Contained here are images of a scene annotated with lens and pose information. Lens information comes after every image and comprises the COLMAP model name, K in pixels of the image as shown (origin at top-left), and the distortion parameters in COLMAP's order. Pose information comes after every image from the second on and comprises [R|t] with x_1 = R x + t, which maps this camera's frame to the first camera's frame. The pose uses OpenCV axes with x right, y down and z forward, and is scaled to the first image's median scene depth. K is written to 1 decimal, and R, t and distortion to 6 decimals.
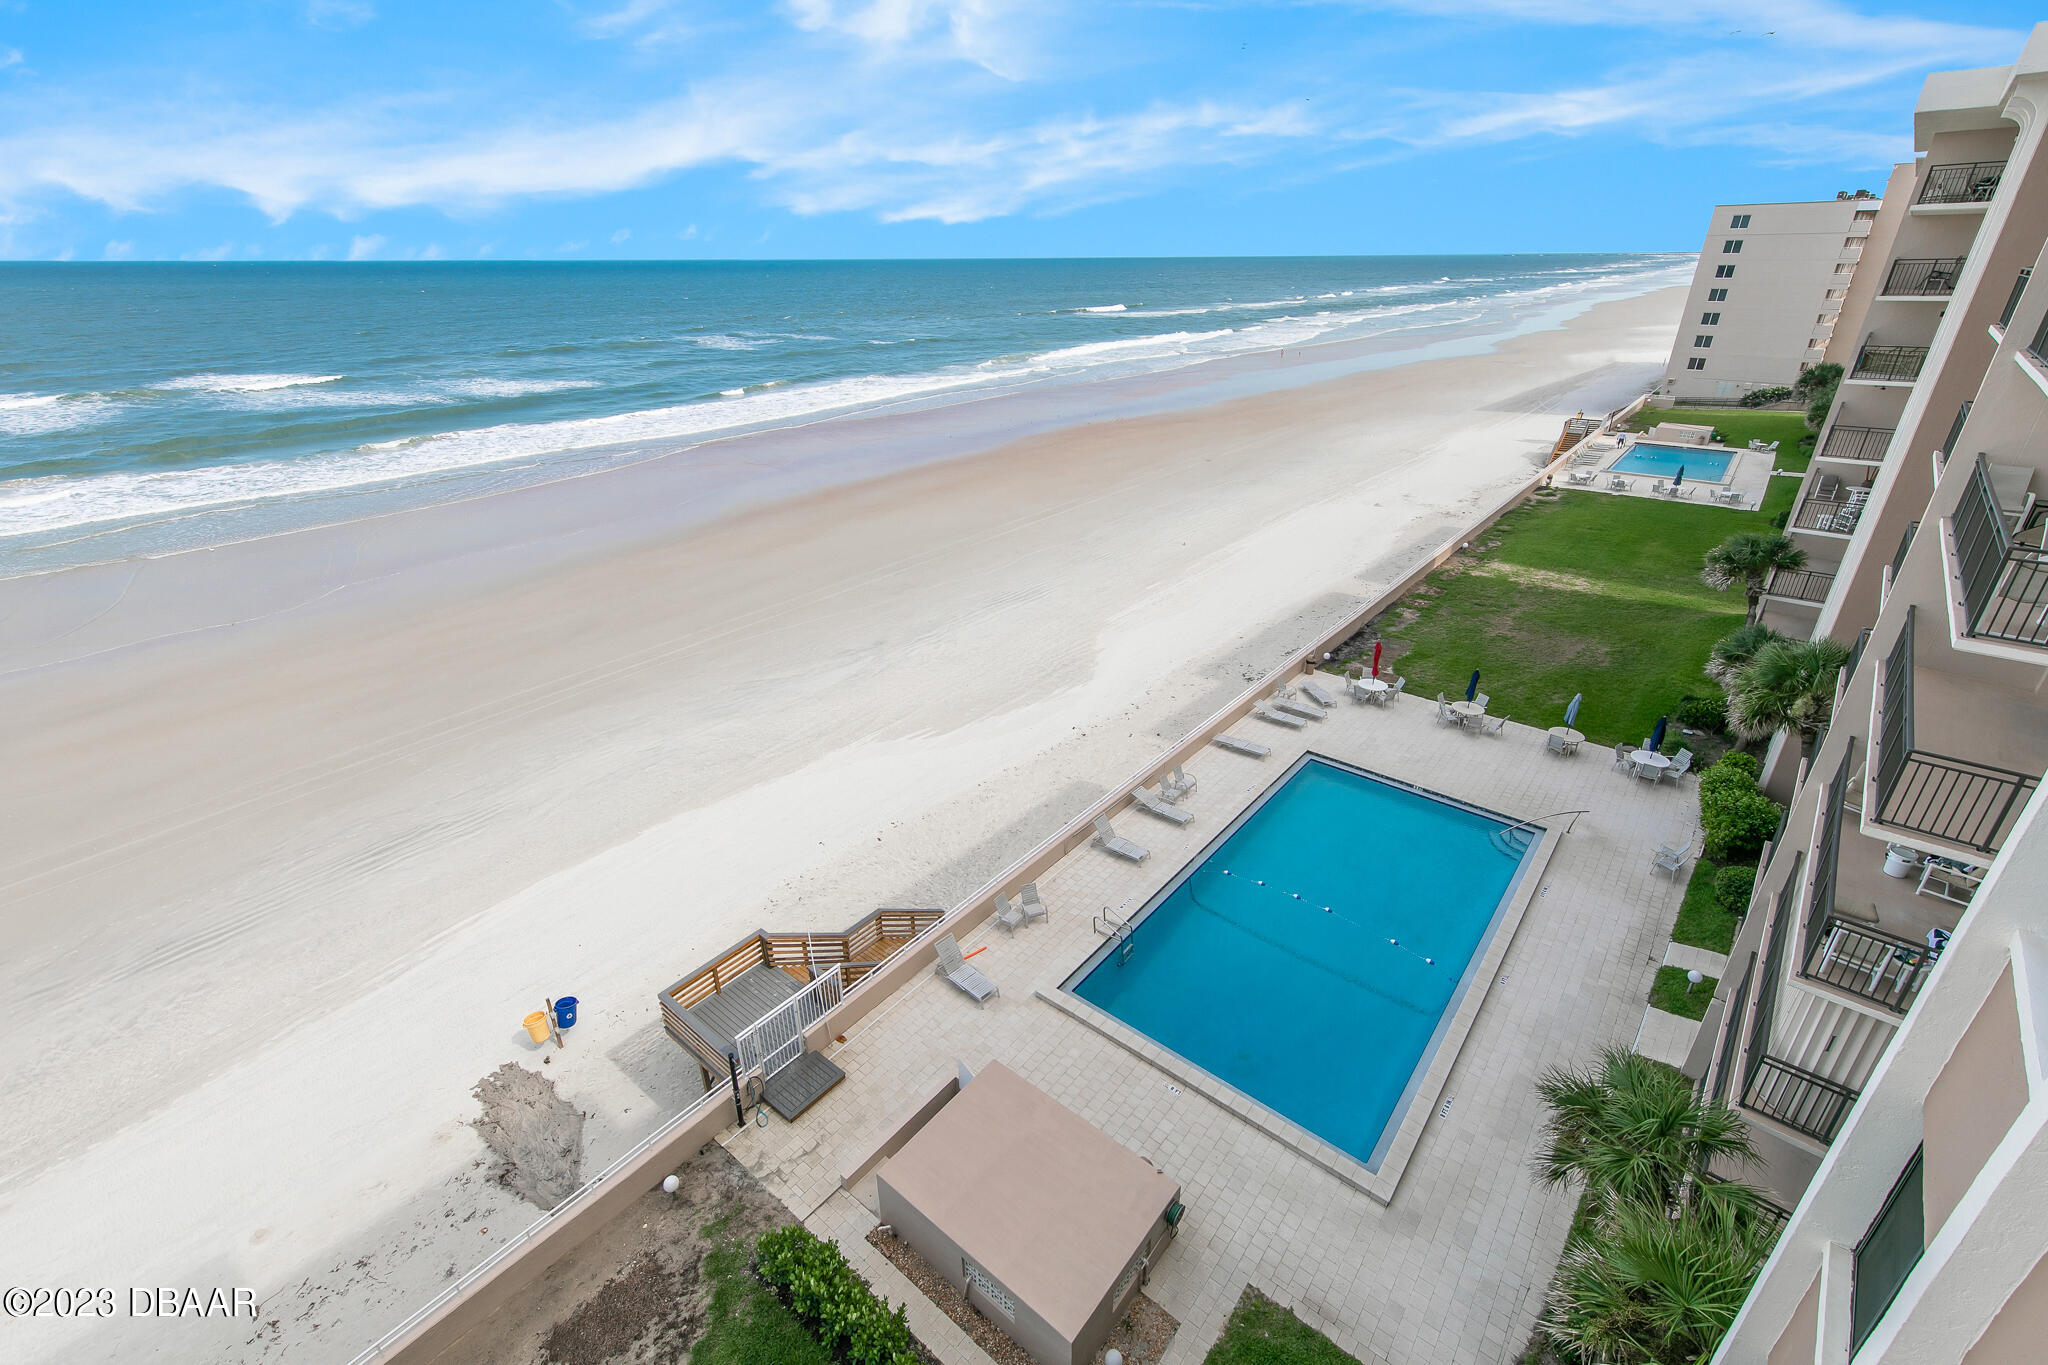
lens RADIAL K [[879.0, 0, 1016.5], [0, 879.0, 675.9], [0, 0, 1]] dist [-0.001207, -0.000290]
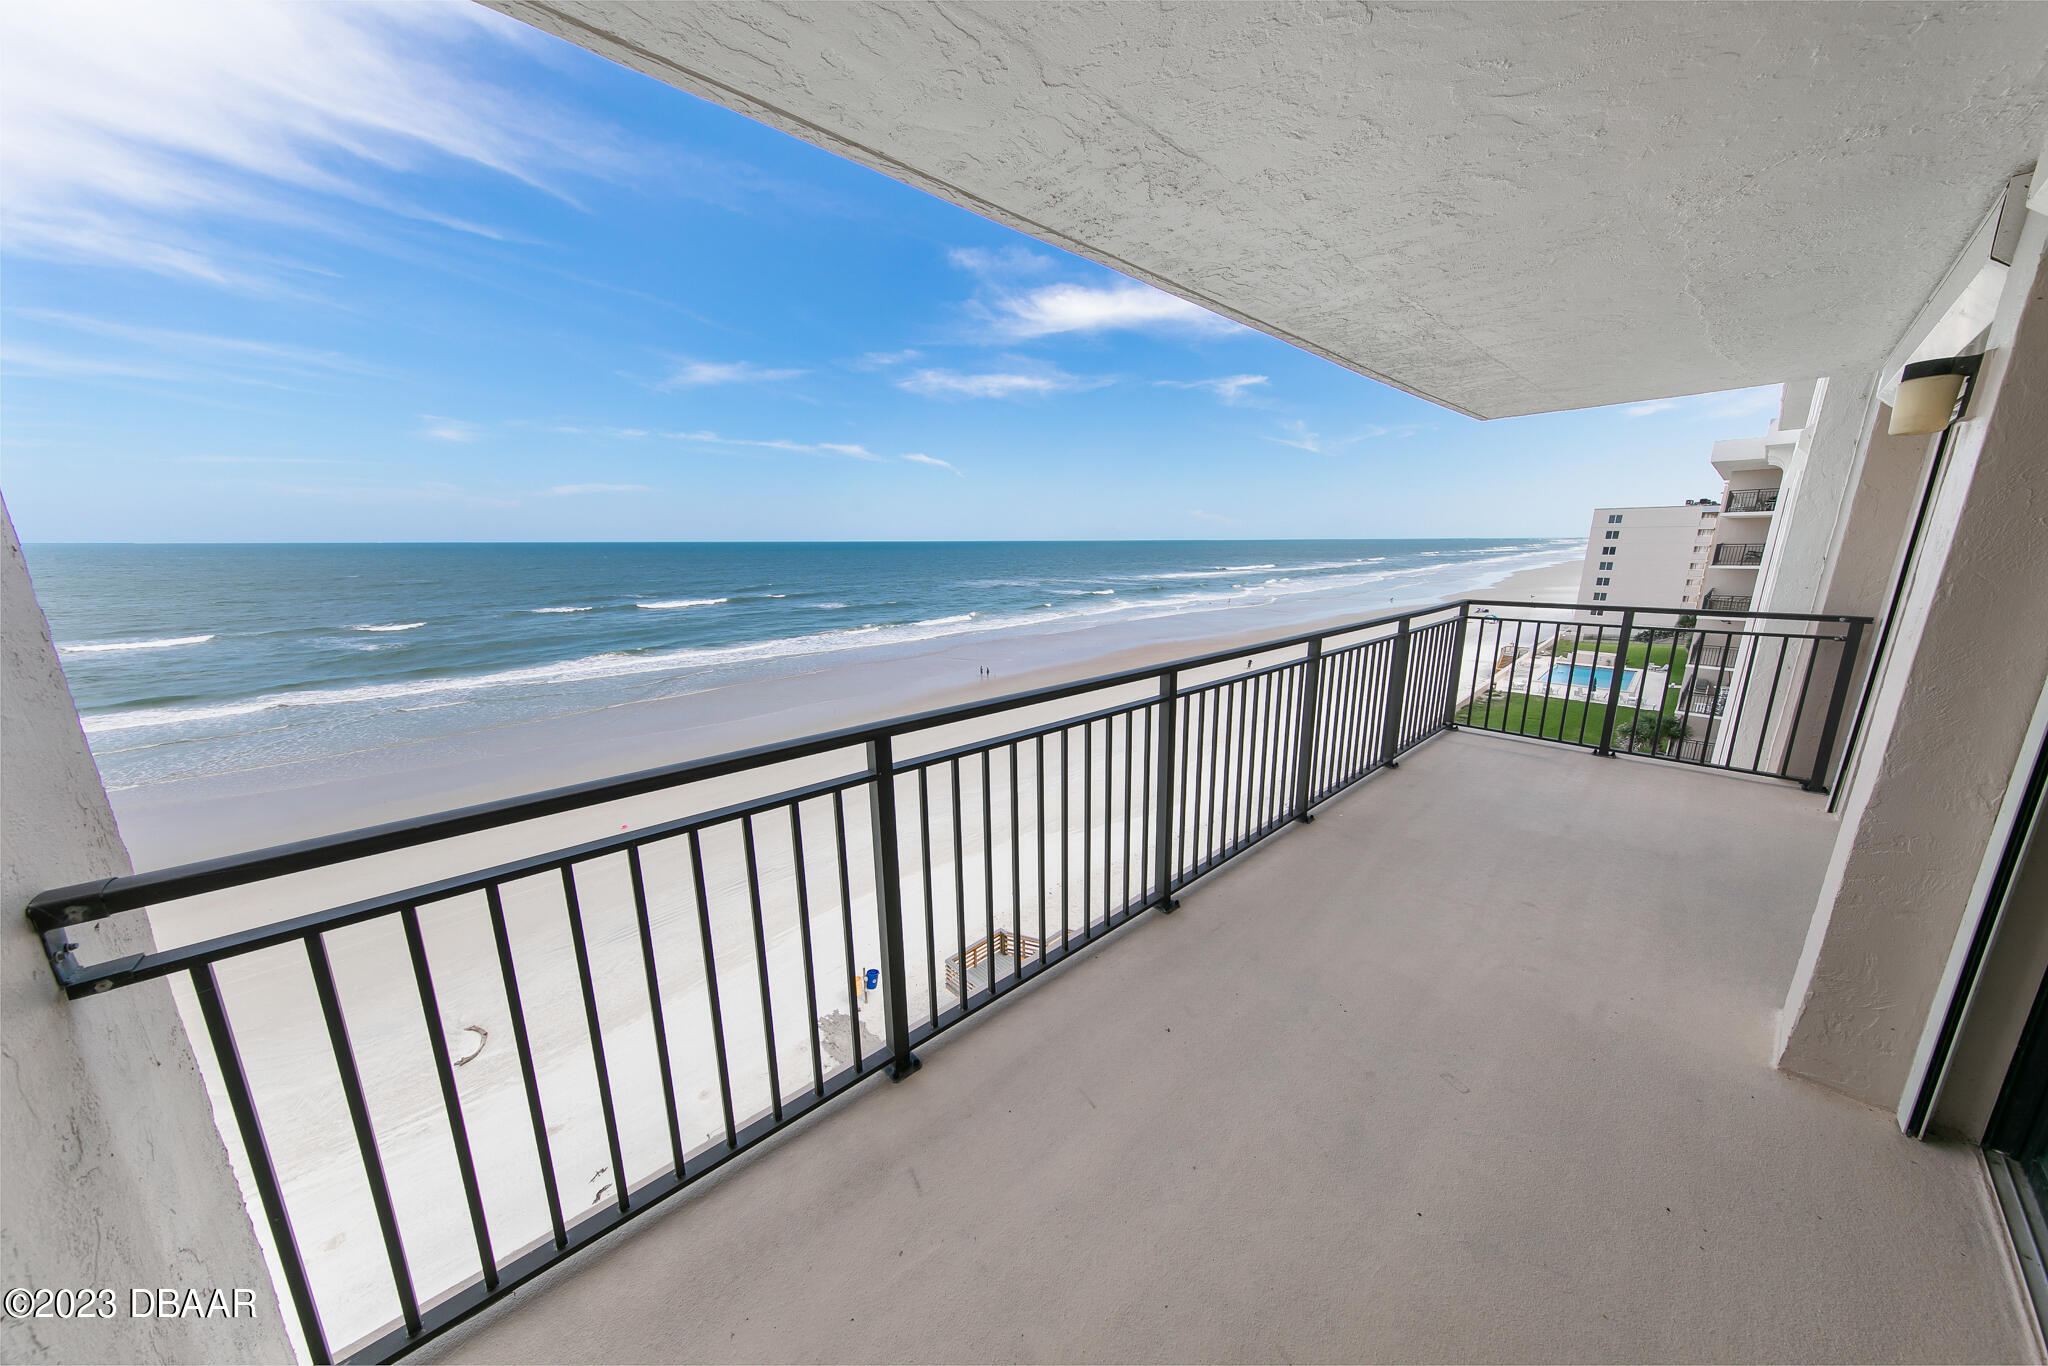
lens RADIAL K [[649.2, 0, 1019.4], [0, 649.2, 684.4], [0, 0, 1]] dist [0.014120, -0.000016]
pose [[0.995588, 0.028531, -0.089391, -0.108510], [-0.047681, 0.974318, -0.220072, 0.074019], [0.080817, 0.223363, 0.971379, -0.159023]]
